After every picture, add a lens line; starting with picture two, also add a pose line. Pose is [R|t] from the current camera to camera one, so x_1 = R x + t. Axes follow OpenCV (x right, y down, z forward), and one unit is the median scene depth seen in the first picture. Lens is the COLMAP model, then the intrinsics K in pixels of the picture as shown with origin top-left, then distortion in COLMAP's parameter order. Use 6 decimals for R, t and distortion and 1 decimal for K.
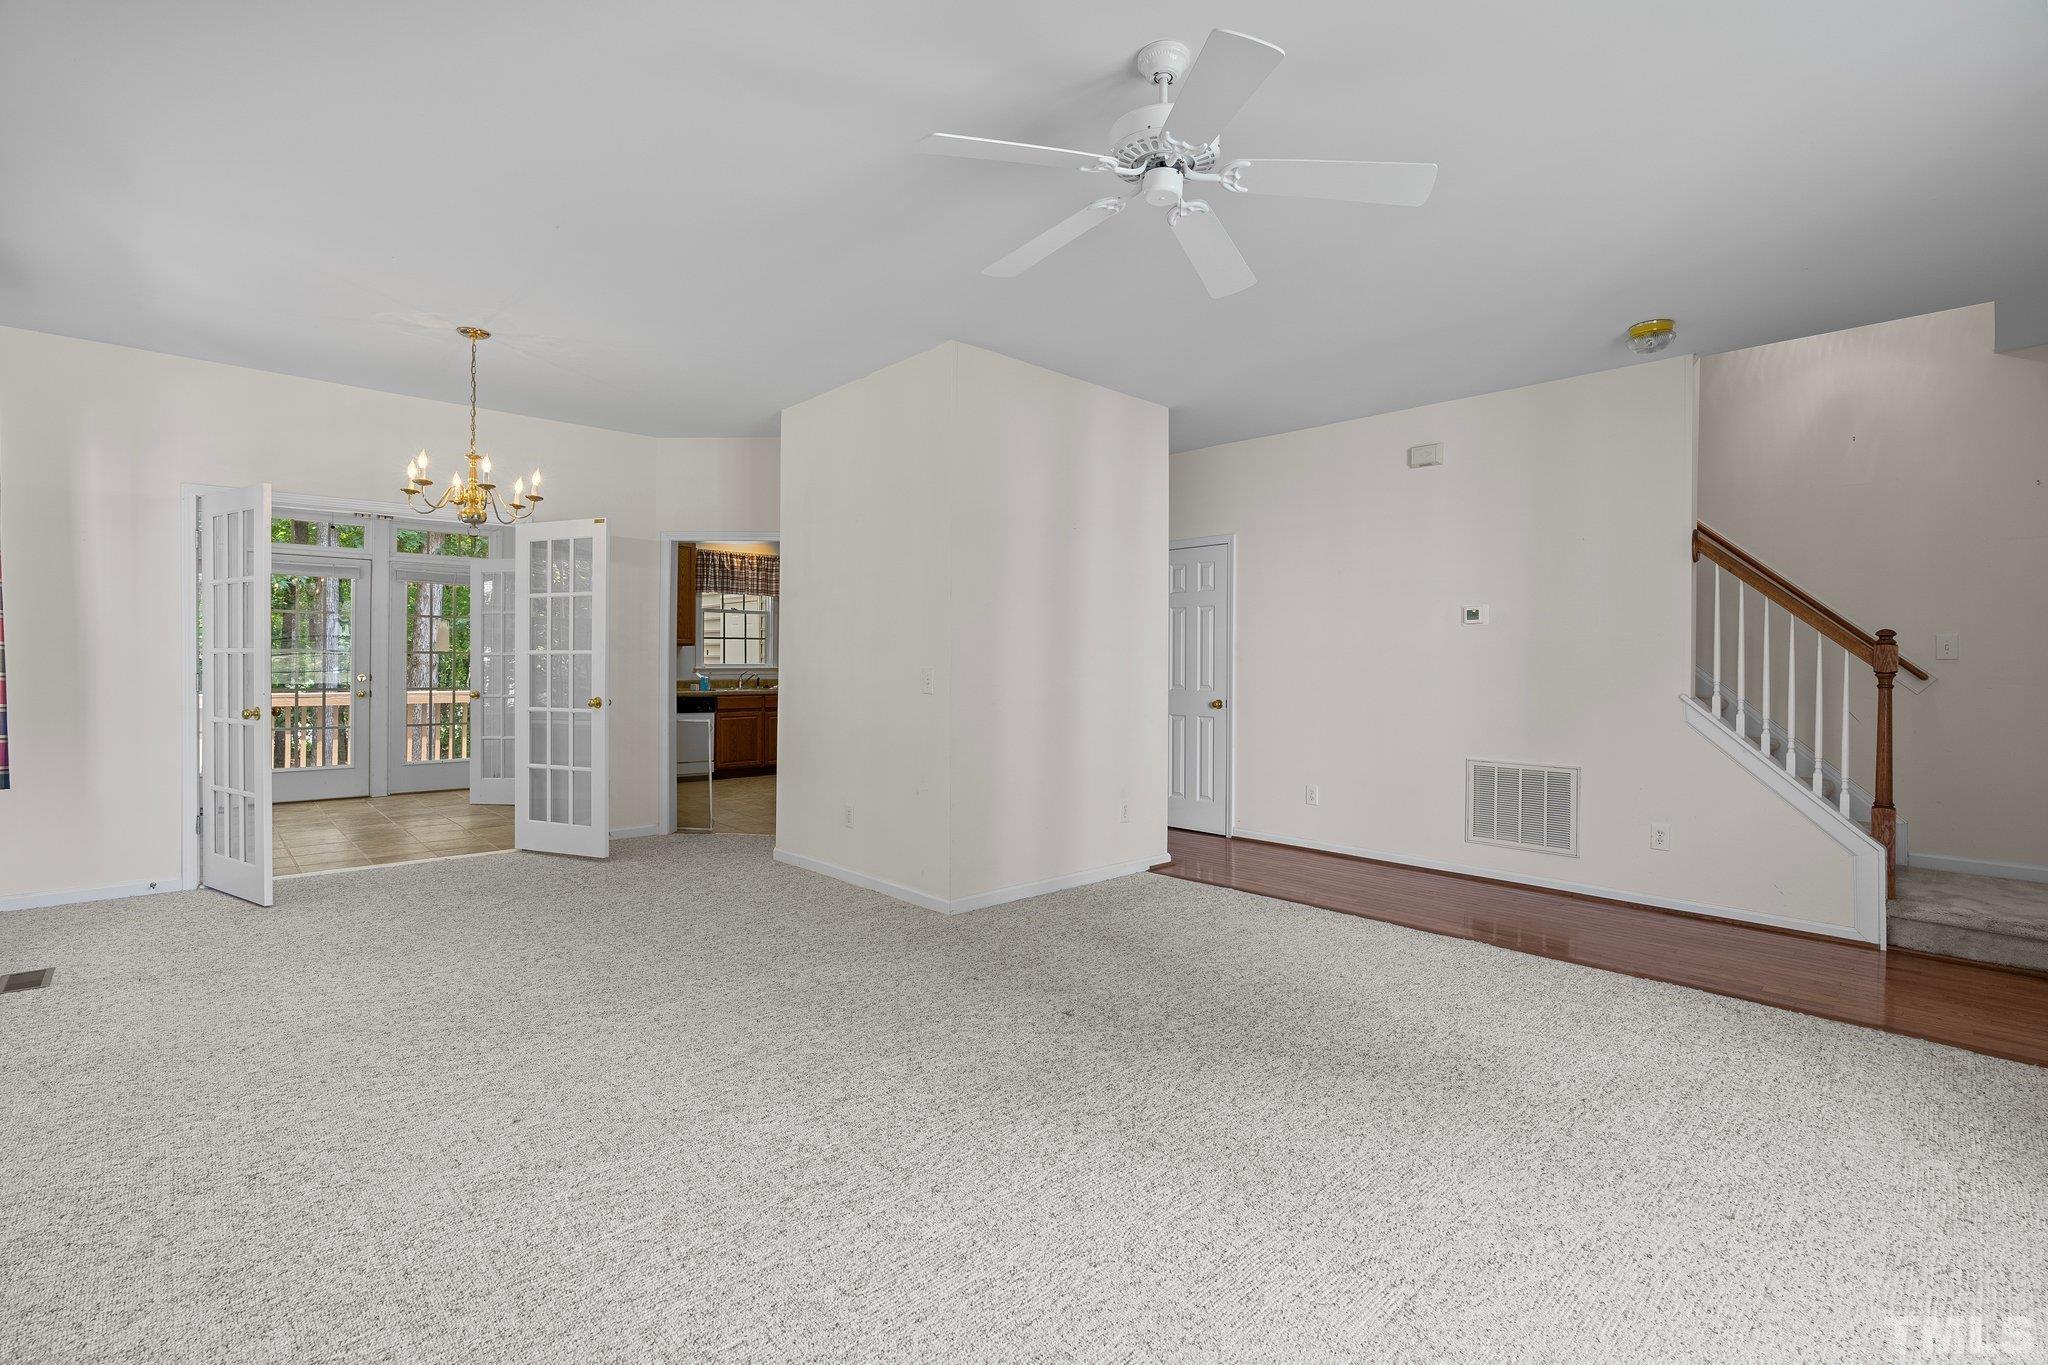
lens RADIAL K [[935.2, 0, 1020.1], [0, 935.2, 672.6], [0, 0, 1]] dist [-0.007040, 0.002602]
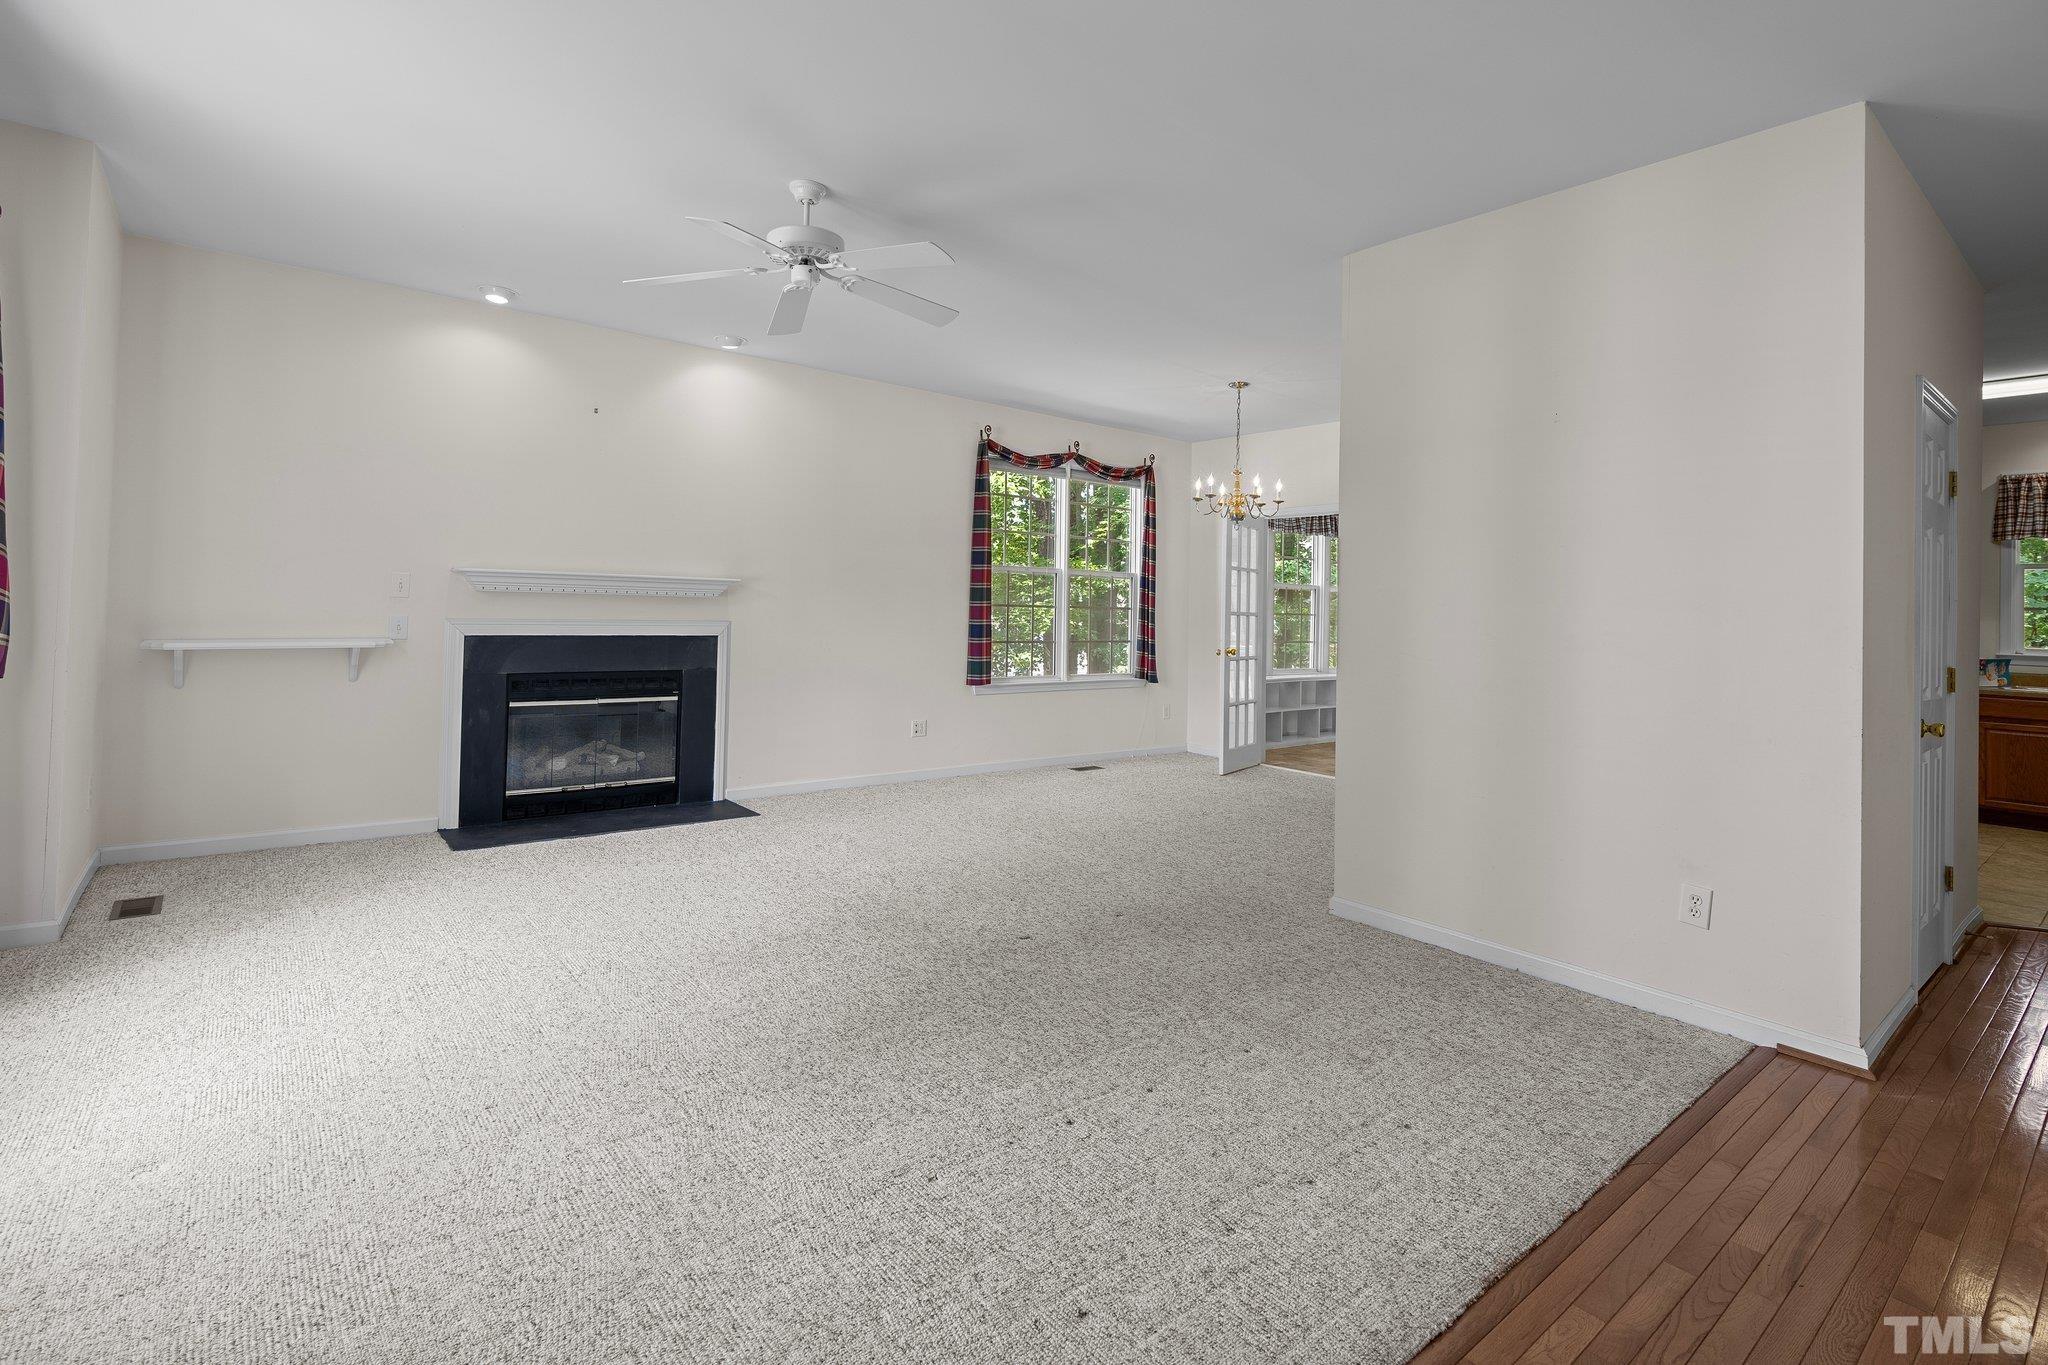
lens RADIAL K [[935.2, 0, 1006.9], [0, 935.2, 594.2], [0, 0, 1]] dist [-0.007040, 0.002602]
pose [[-0.084628, -0.031092, -0.995927, 0.714928], [-0.039935, 0.998816, -0.027789, -0.001441], [0.995612, 0.037421, -0.085770, 0.660274]]
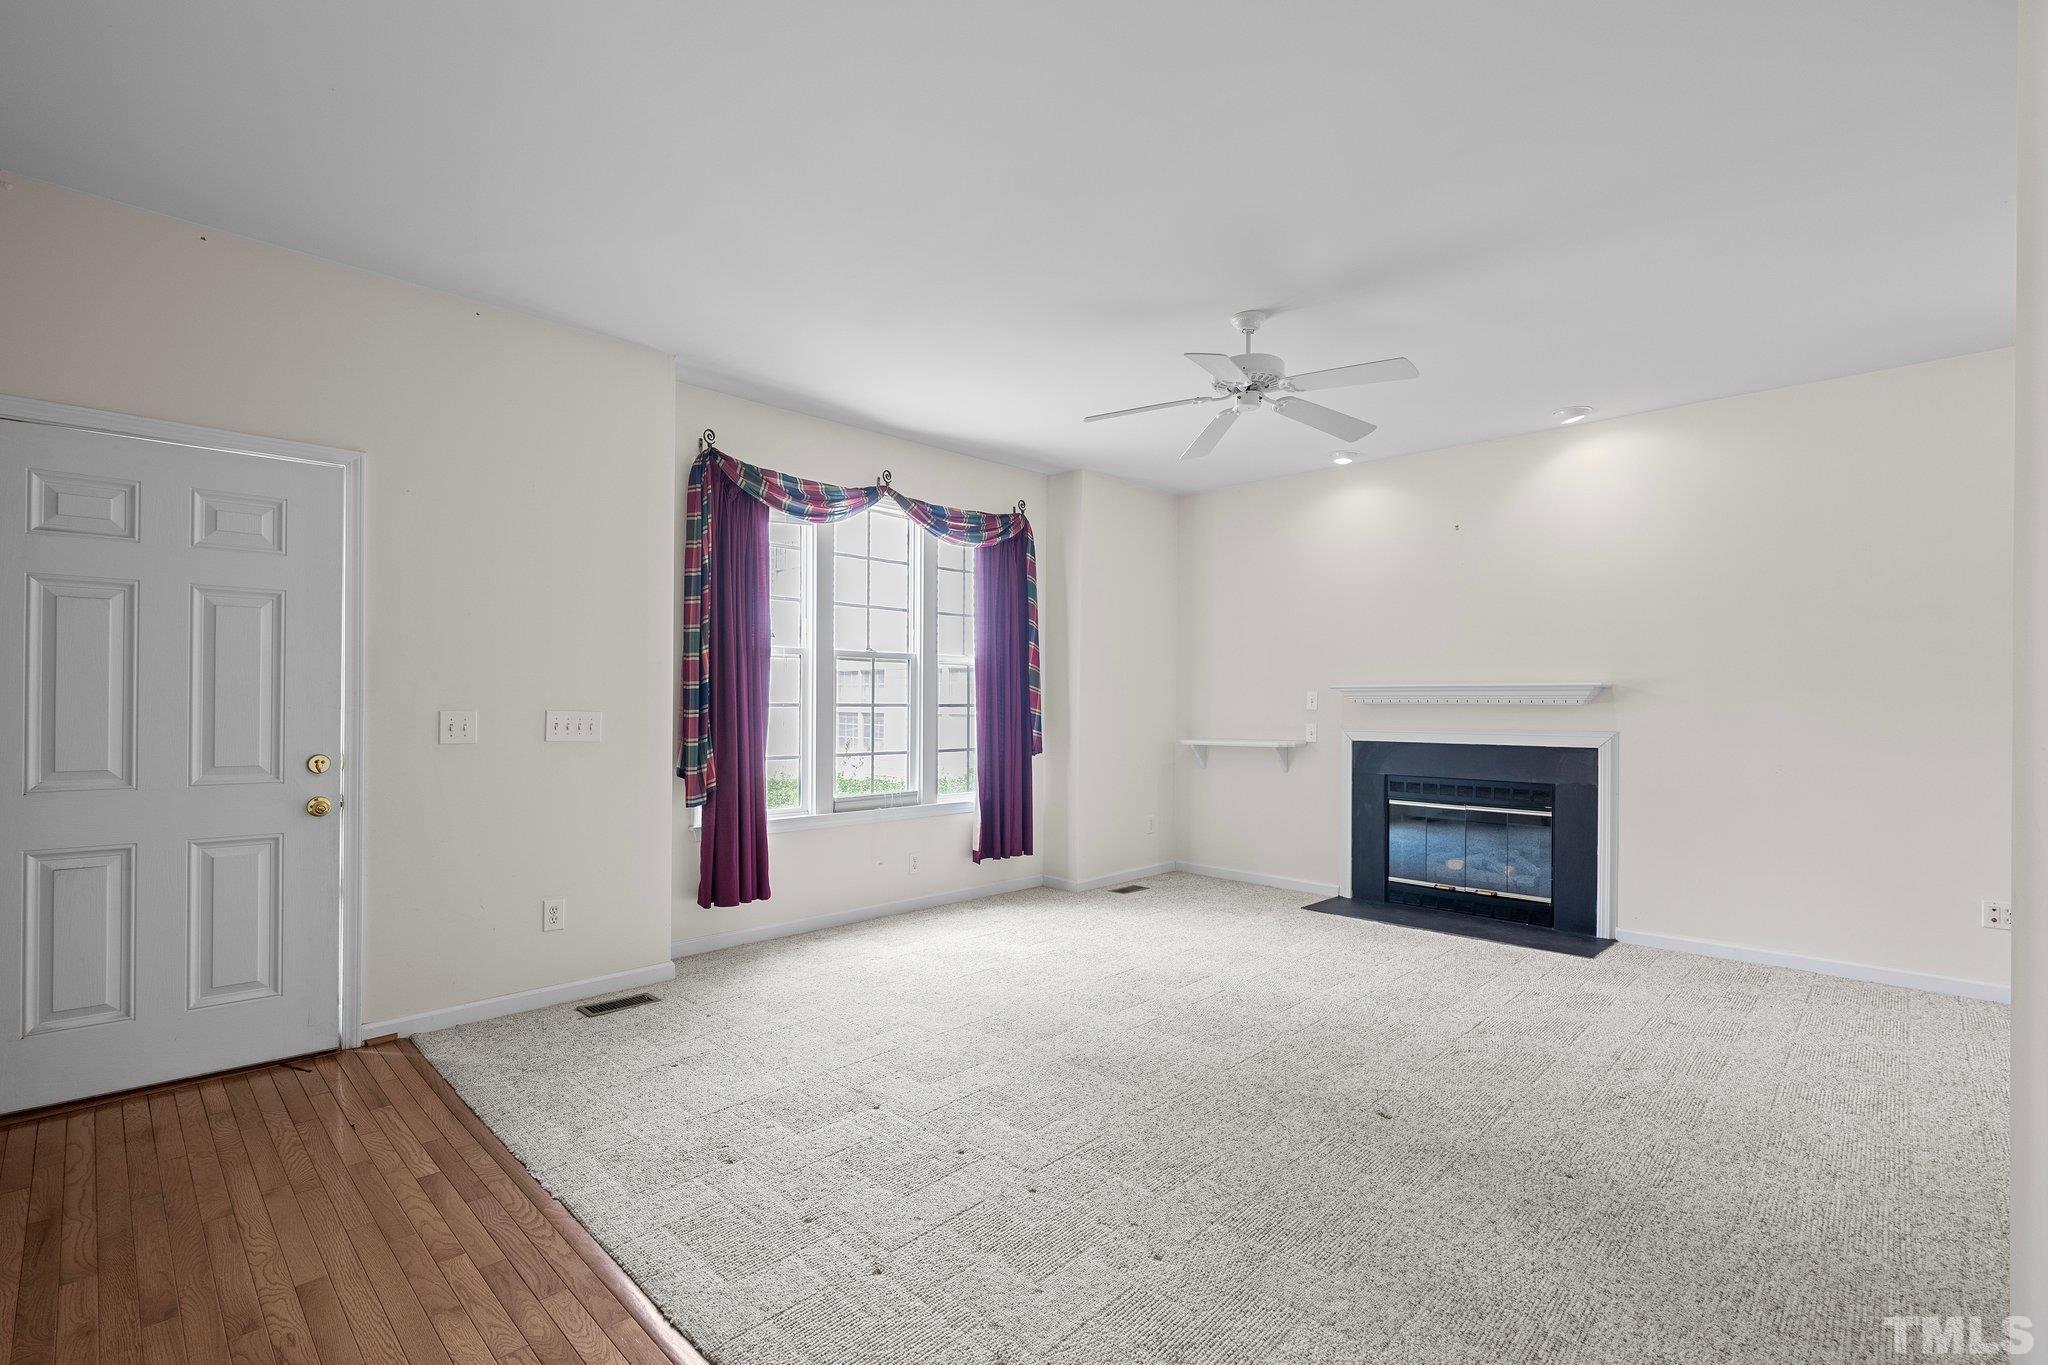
lens RADIAL K [[922.0, 0, 1036.0], [0, 922.0, 697.8], [0, 0, 1]] dist [-0.010437, 0.003996]
pose [[-0.998251, -0.019542, -0.055796, 0.269246], [-0.019867, 0.999789, 0.005284, -0.014737], [0.055681, 0.006383, -0.998428, 1.147445]]
